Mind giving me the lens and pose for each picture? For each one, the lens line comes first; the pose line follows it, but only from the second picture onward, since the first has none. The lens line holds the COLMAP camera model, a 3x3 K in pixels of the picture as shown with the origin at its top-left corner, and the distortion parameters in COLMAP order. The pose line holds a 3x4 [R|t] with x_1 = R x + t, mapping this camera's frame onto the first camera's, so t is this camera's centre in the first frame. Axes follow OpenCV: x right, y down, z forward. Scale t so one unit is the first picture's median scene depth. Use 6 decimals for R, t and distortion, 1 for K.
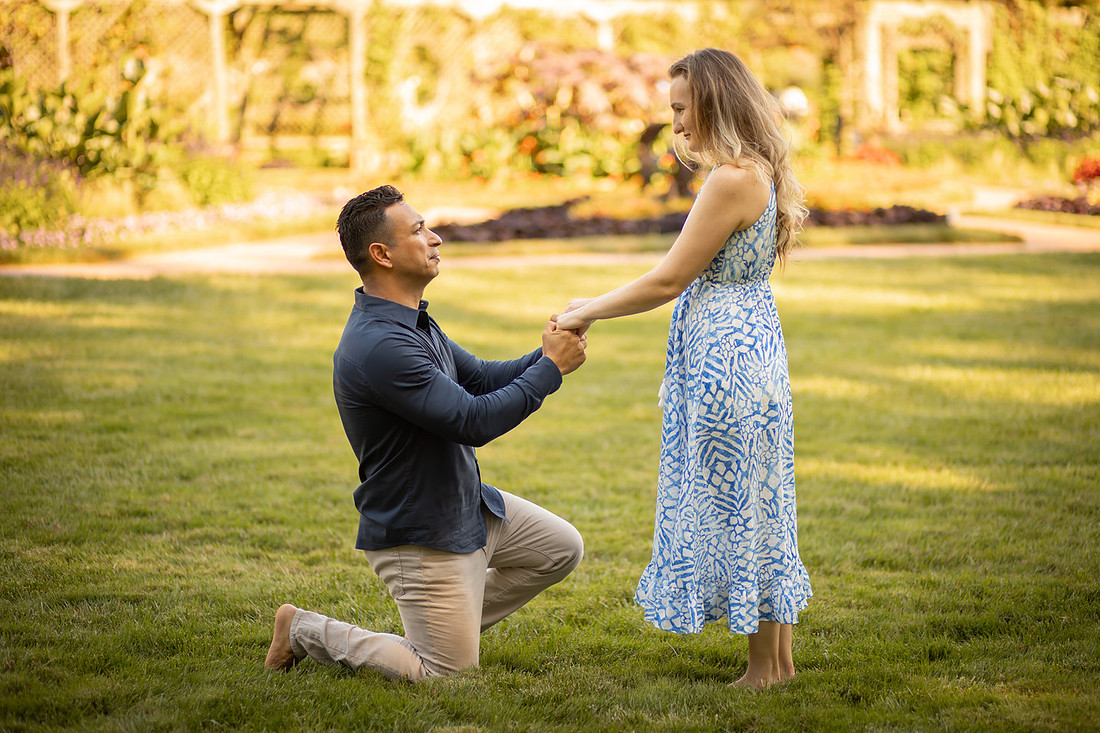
lens RADIAL K [[2764.3, 0, 550.0], [0, 2764.3, 366.5], [0, 0, 1]] dist [-0.056403, -1.499722]
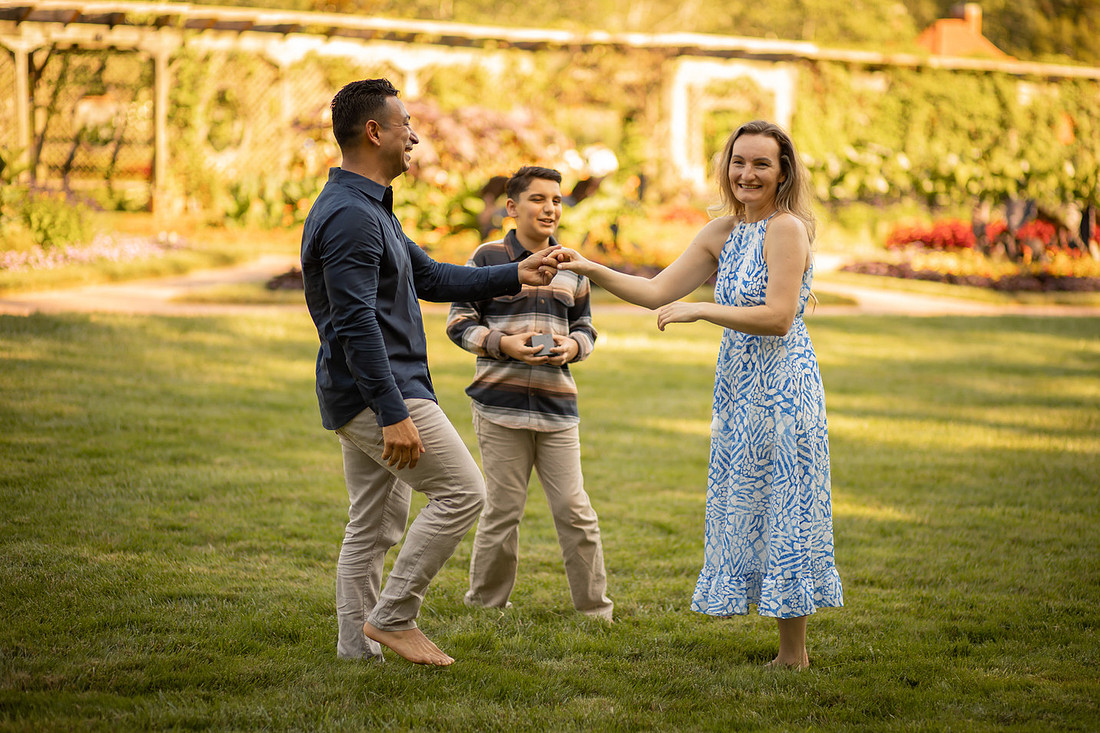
lens RADIAL K [[2923.3, 0, 552.8], [0, 2923.3, 367.1], [0, 0, 1]] dist [-0.114415, -0.955969]
pose [[0.994377, 0.025613, 0.102750, -0.063445], [-0.023325, 0.999454, -0.023411, 0.007186], [-0.103293, 0.020883, 0.994432, -0.077775]]
